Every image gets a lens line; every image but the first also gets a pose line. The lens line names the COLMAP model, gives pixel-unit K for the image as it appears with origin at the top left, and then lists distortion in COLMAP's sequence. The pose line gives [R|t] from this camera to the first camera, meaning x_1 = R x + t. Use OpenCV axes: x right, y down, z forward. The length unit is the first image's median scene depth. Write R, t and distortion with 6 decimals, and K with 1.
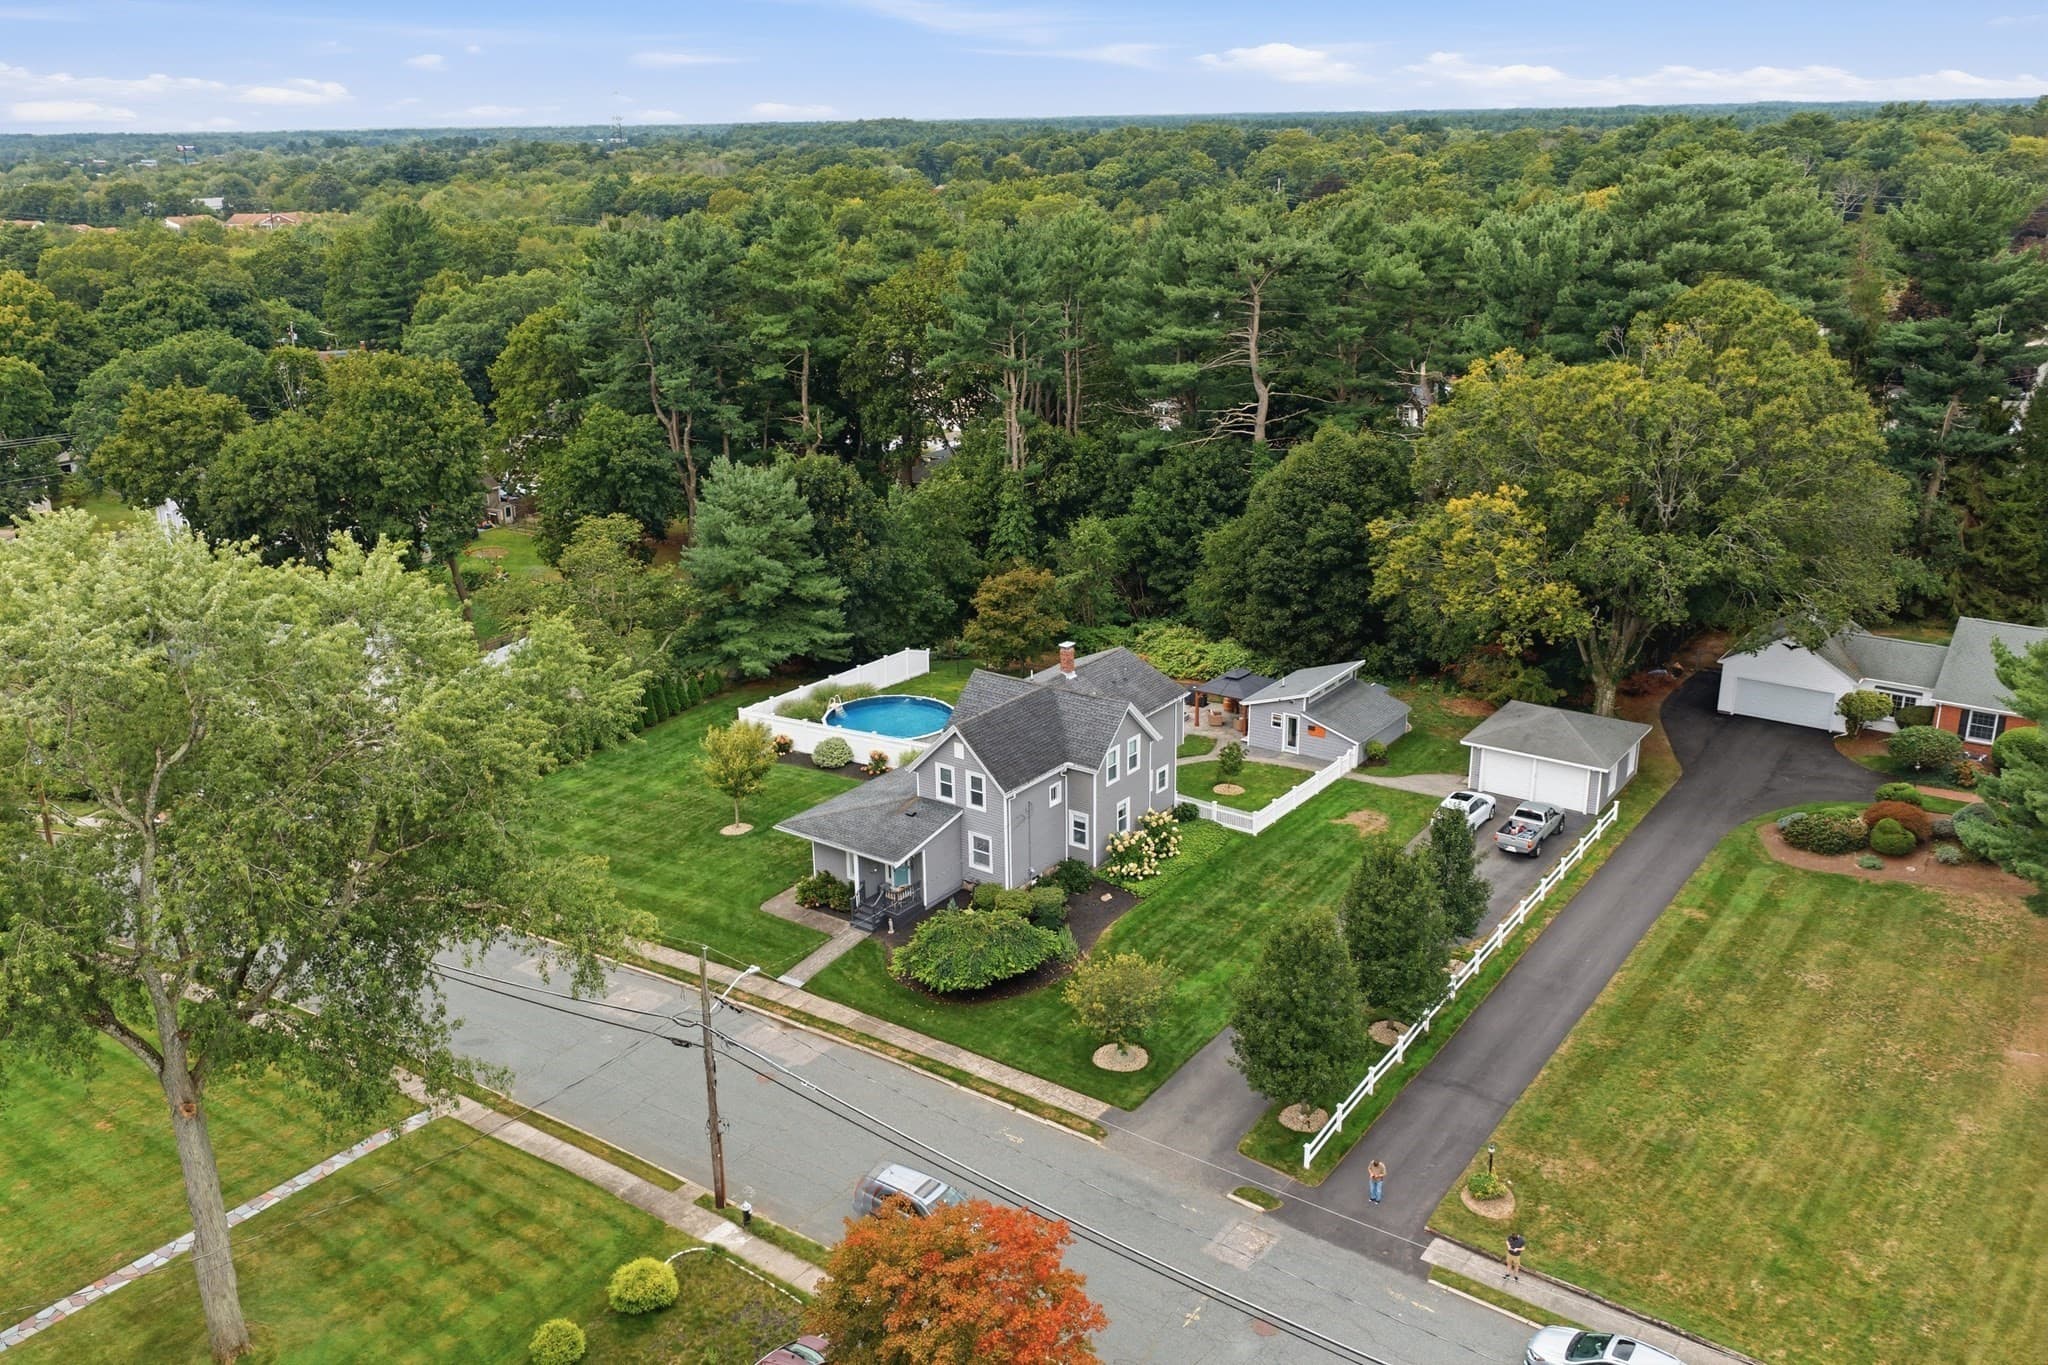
lens RADIAL K [[1698.8, 0, 1031.5], [0, 1698.8, 693.9], [0, 0, 1]] dist [0.025210, -0.051619]
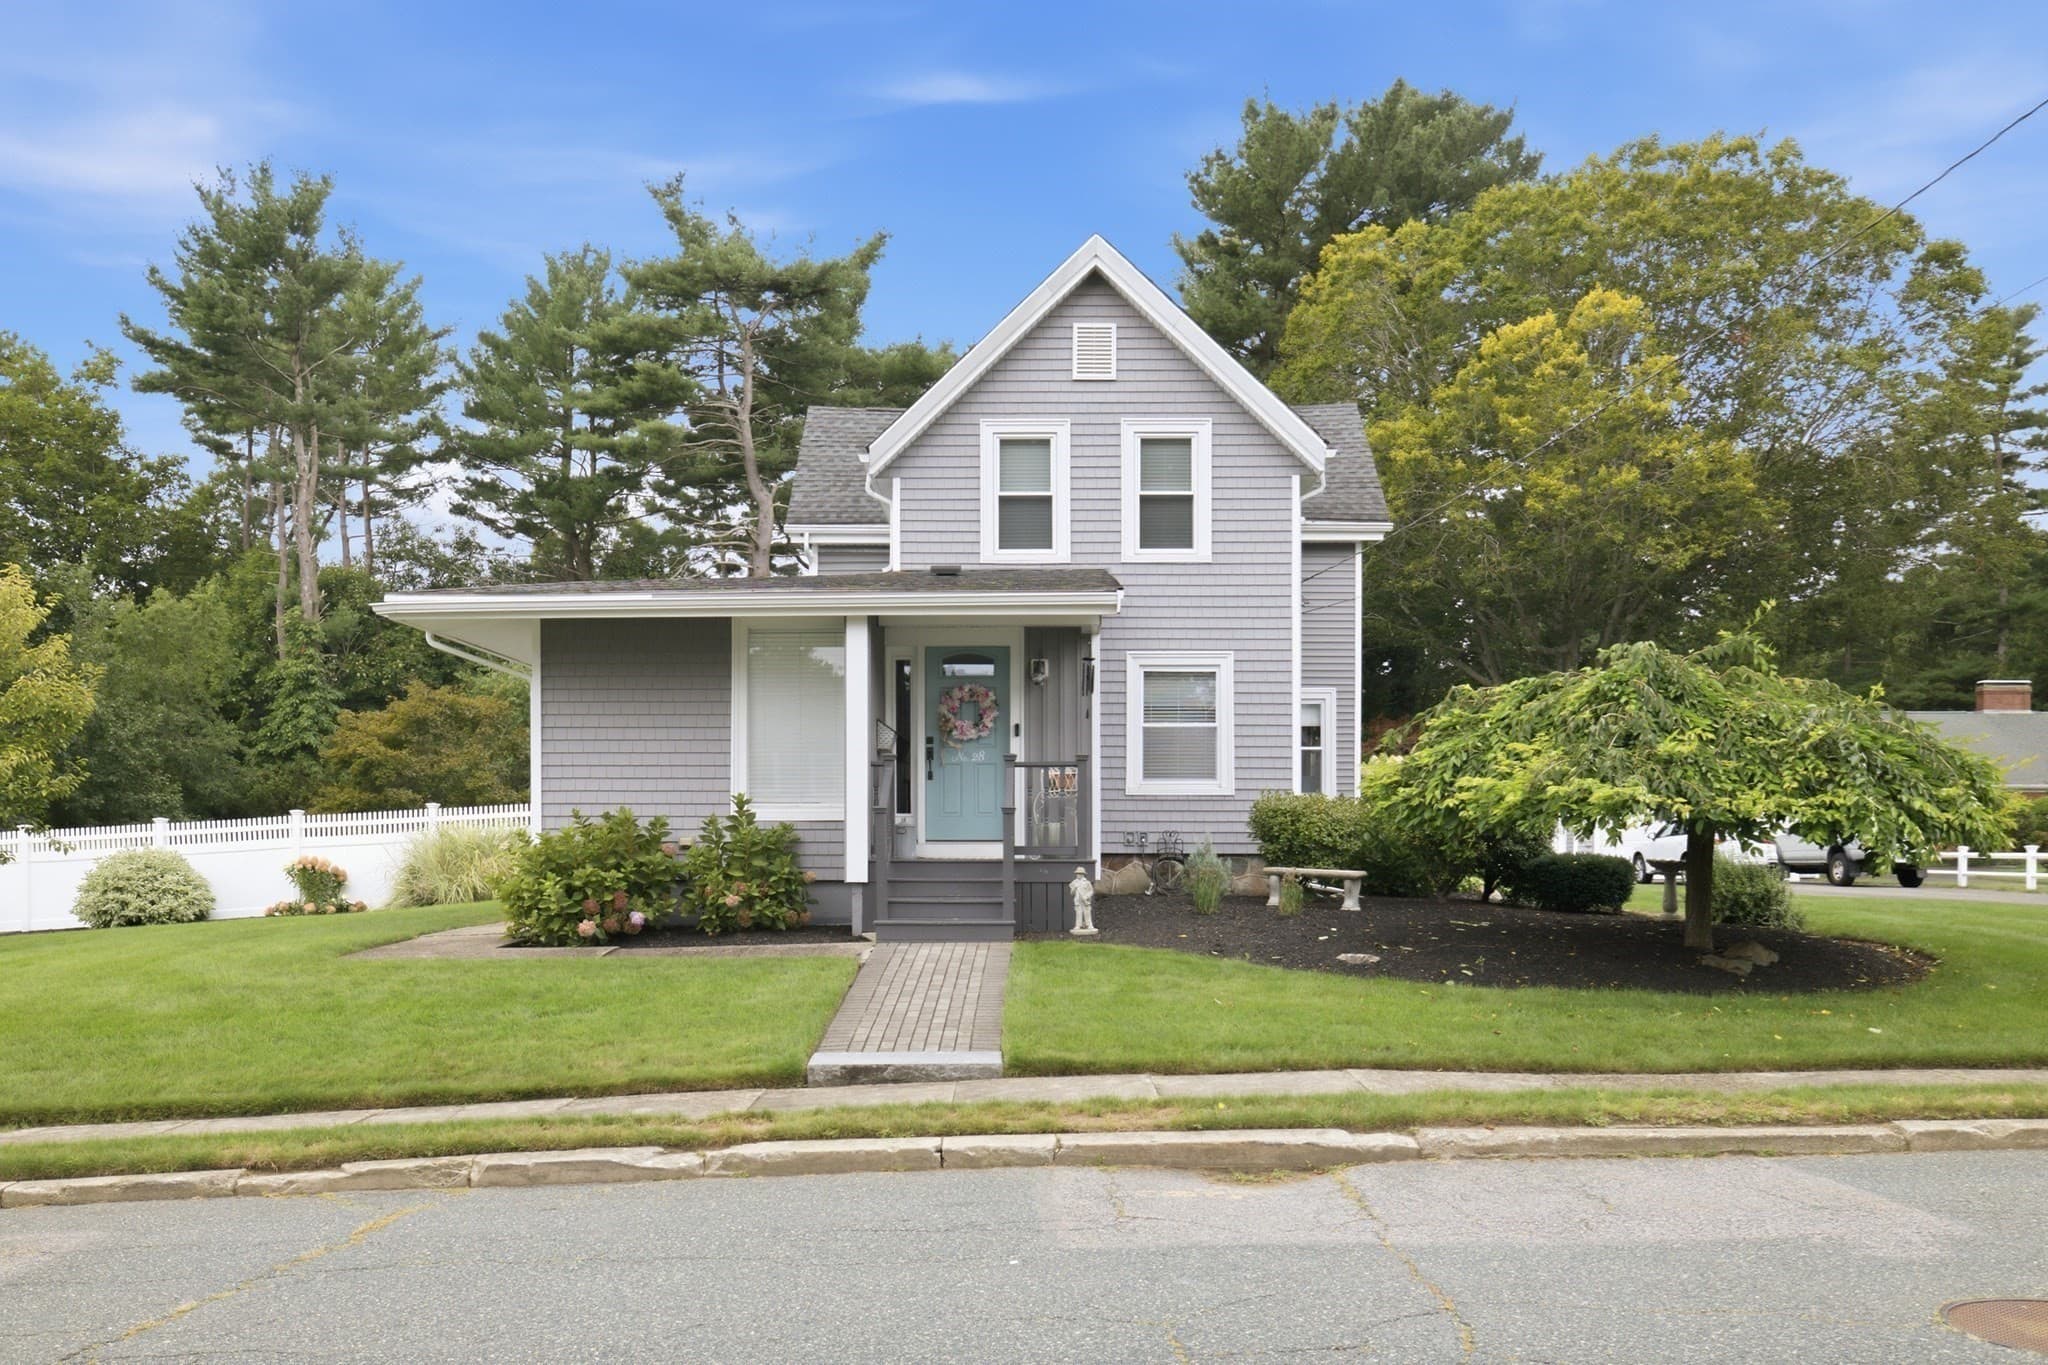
lens RADIAL K [[1698.8, 0, 1025.0], [0, 1698.8, 846.3], [0, 0, 1]] dist [0.025210, -0.051619]
pose [[0.814108, 0.013112, 0.580565, -0.202096], [0.179817, 0.944917, -0.273491, 0.175445], [-0.552172, 0.327047, 0.766907, 0.771470]]
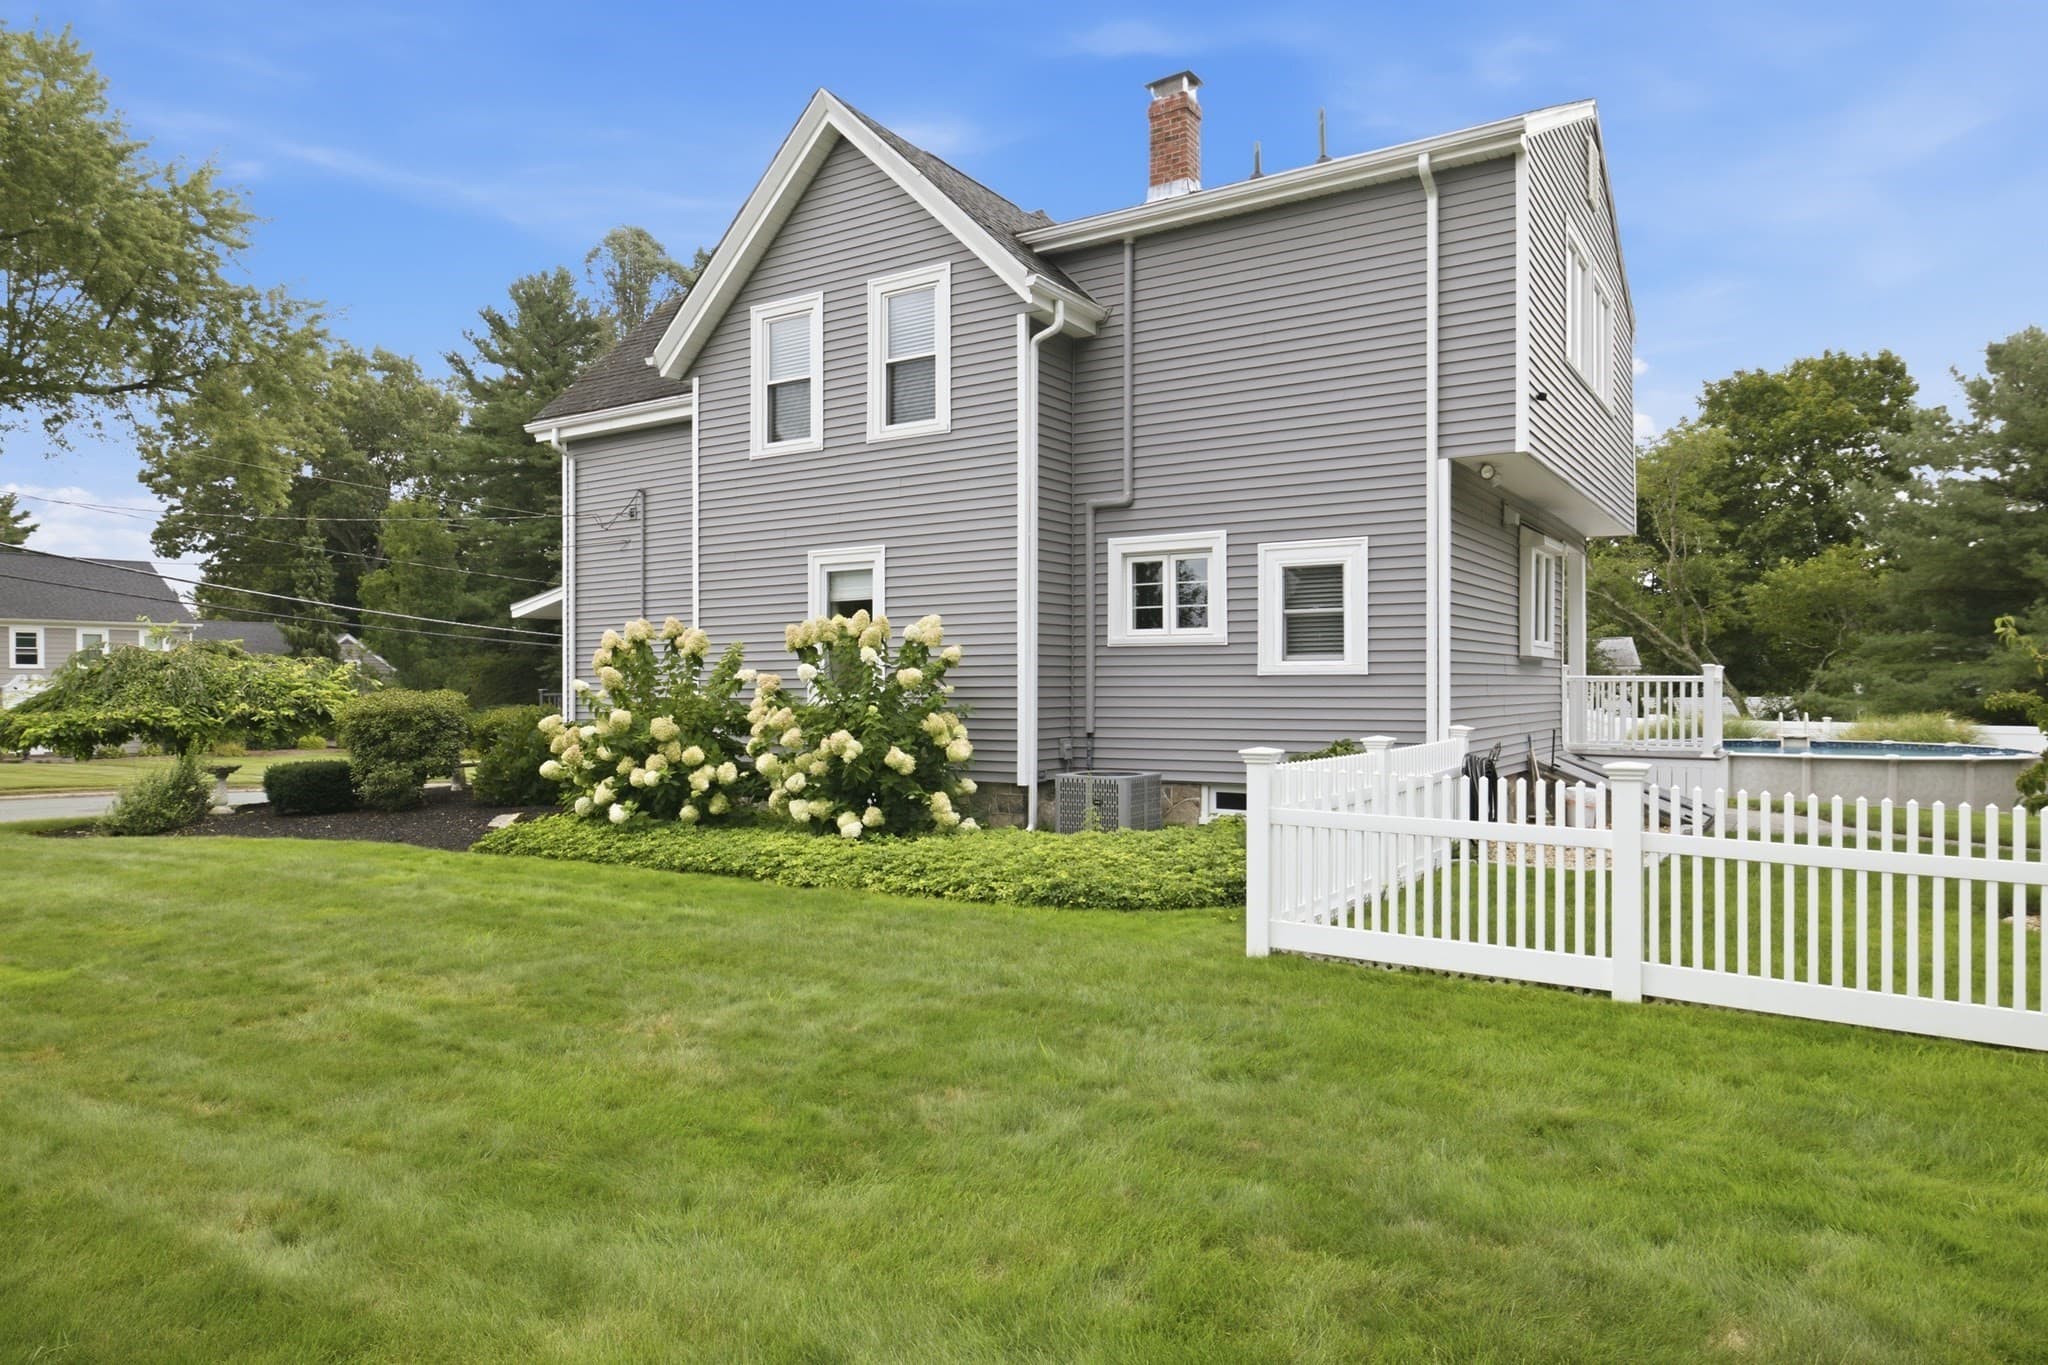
lens RADIAL K [[1264.2, 0, 1023.0], [0, 1264.2, 687.7], [0, 0, 1]] dist [0.008568, -0.005143]
pose [[0.053258, 0.007697, -0.998551, 0.227791], [-0.319529, 0.947527, -0.009738, 0.074332], [0.946079, 0.319584, 0.052923, 1.015953]]
